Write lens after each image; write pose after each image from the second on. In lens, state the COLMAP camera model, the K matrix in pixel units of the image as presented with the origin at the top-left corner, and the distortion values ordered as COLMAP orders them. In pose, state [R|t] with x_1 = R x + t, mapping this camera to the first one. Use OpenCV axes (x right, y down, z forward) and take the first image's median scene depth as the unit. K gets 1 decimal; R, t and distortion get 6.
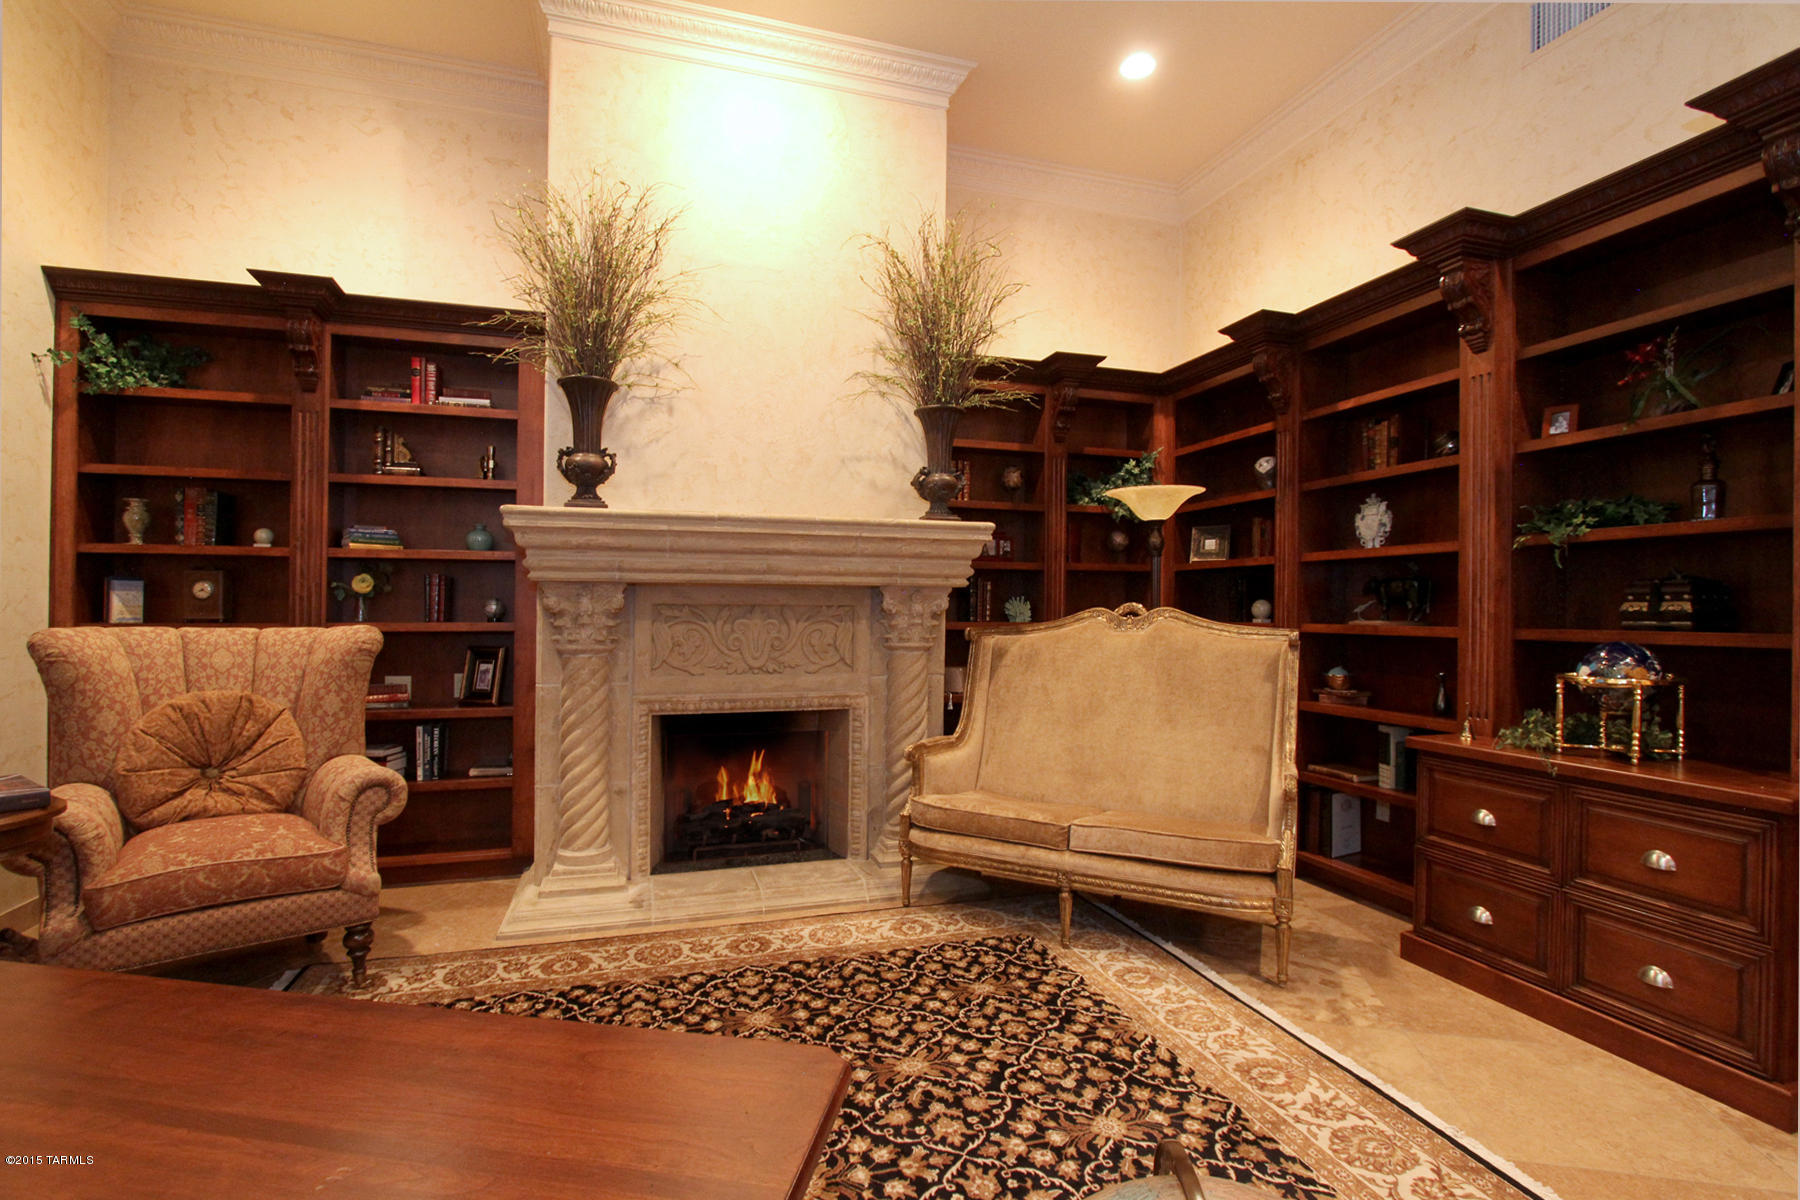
lens RADIAL K [[866.8, 0, 898.1], [0, 866.8, 613.7], [0, 0, 1]] dist [-0.012494, -0.002269]
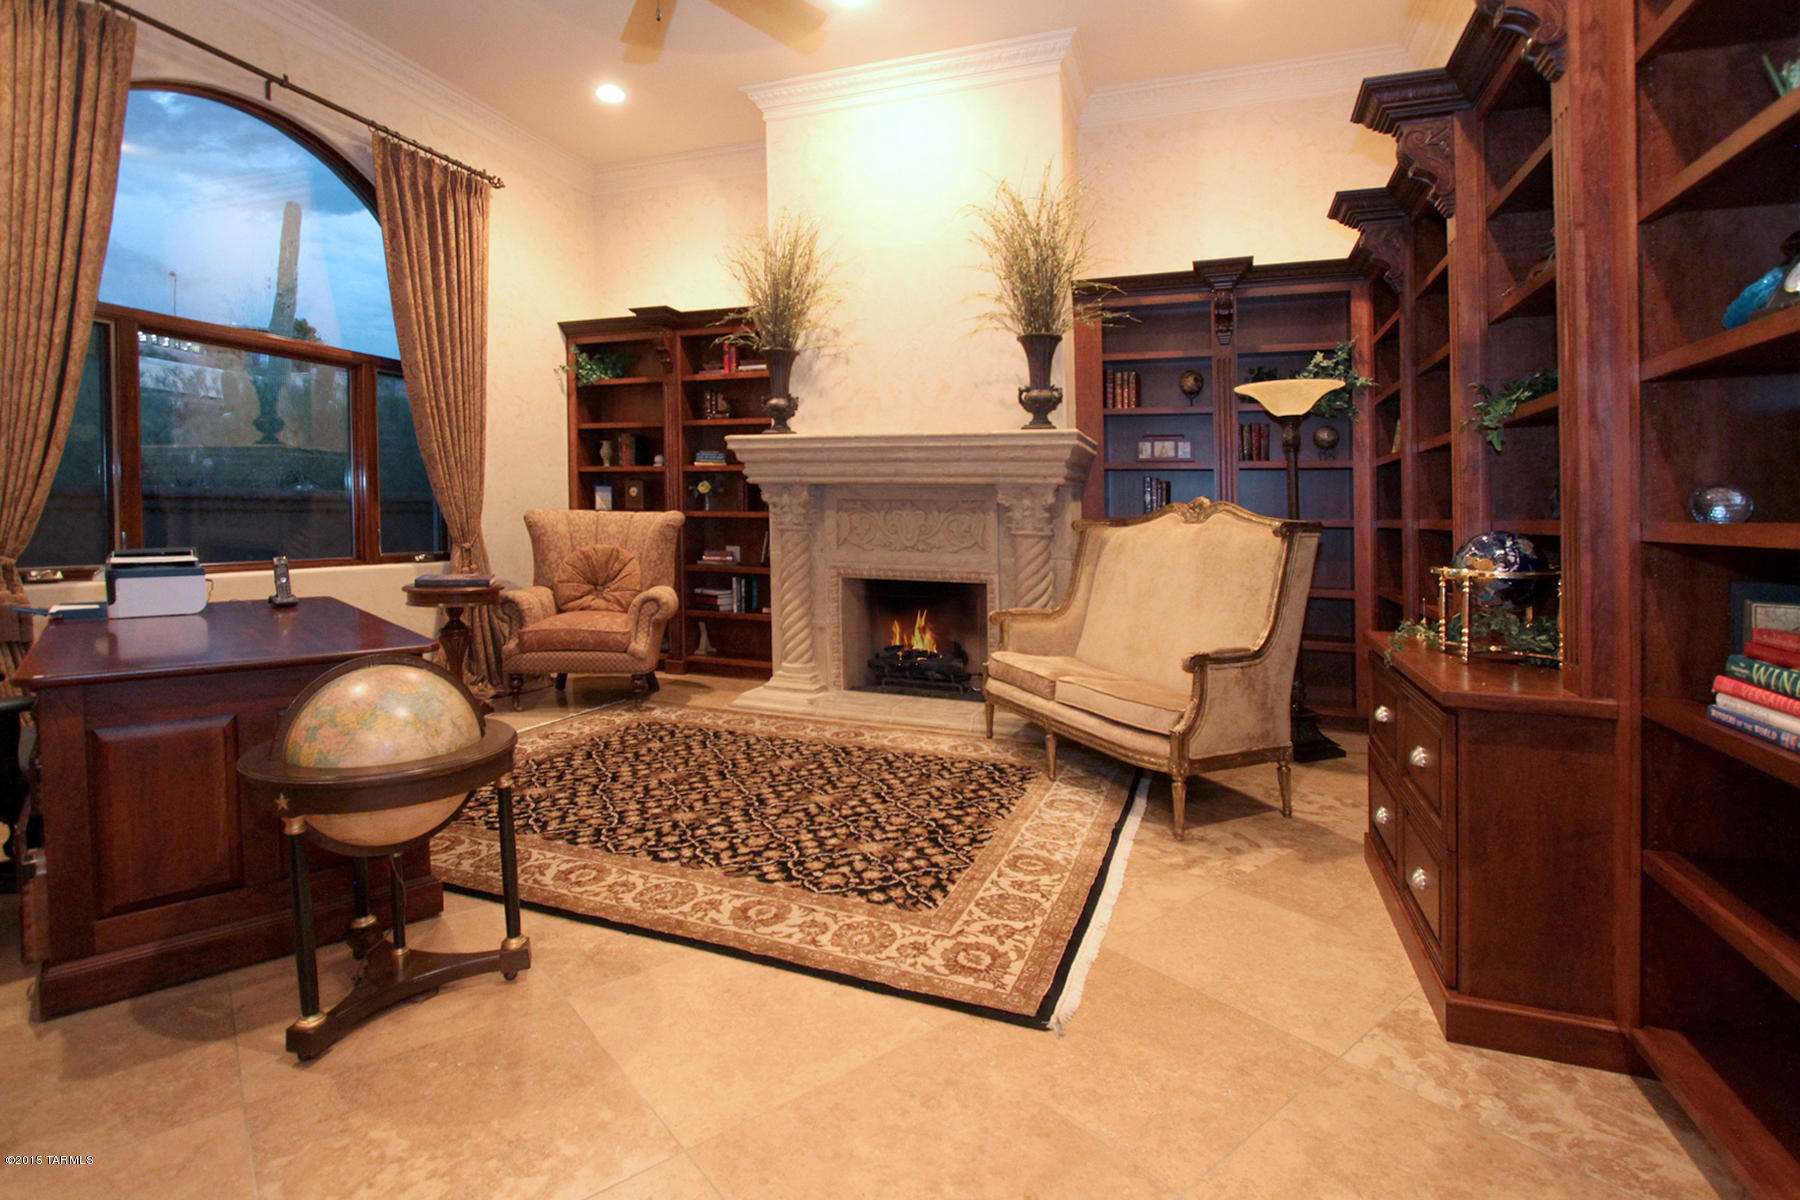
lens RADIAL K [[866.8, 0, 910.6], [0, 866.8, 555.5], [0, 0, 1]] dist [-0.012494, -0.002269]
pose [[0.797558, 0.035144, -0.602217, 0.719736], [-0.013575, 0.999094, 0.040327, 0.024006], [0.603089, -0.023988, 0.797313, -0.074520]]
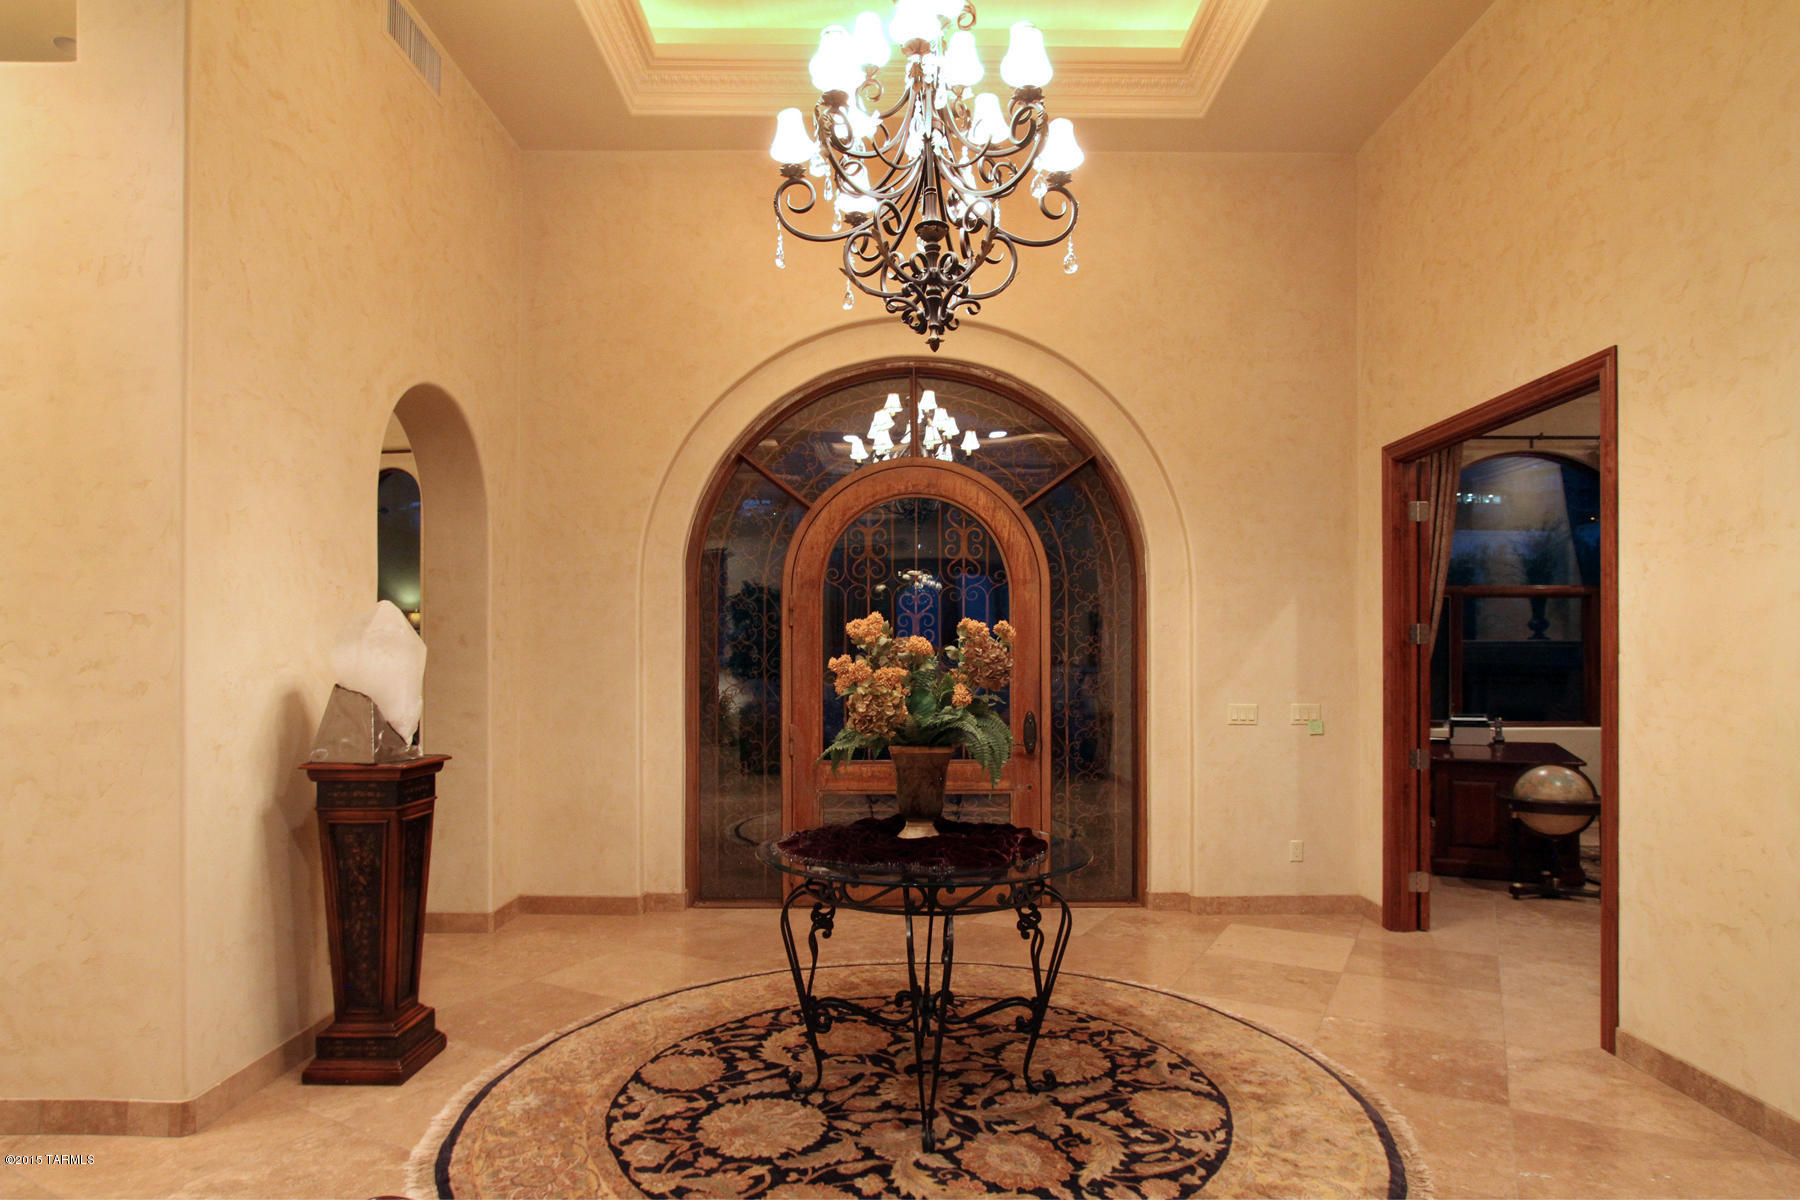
lens RADIAL K [[996.3, 0, 891.6], [0, 996.3, 663.6], [0, 0, 1]] dist [0.005154, 0.000825]
pose [[-0.307808, -0.002103, -0.951446, 3.532543], [-0.005332, 0.999986, -0.000485, -0.110917], [0.951433, 0.004924, -0.307815, -0.707609]]
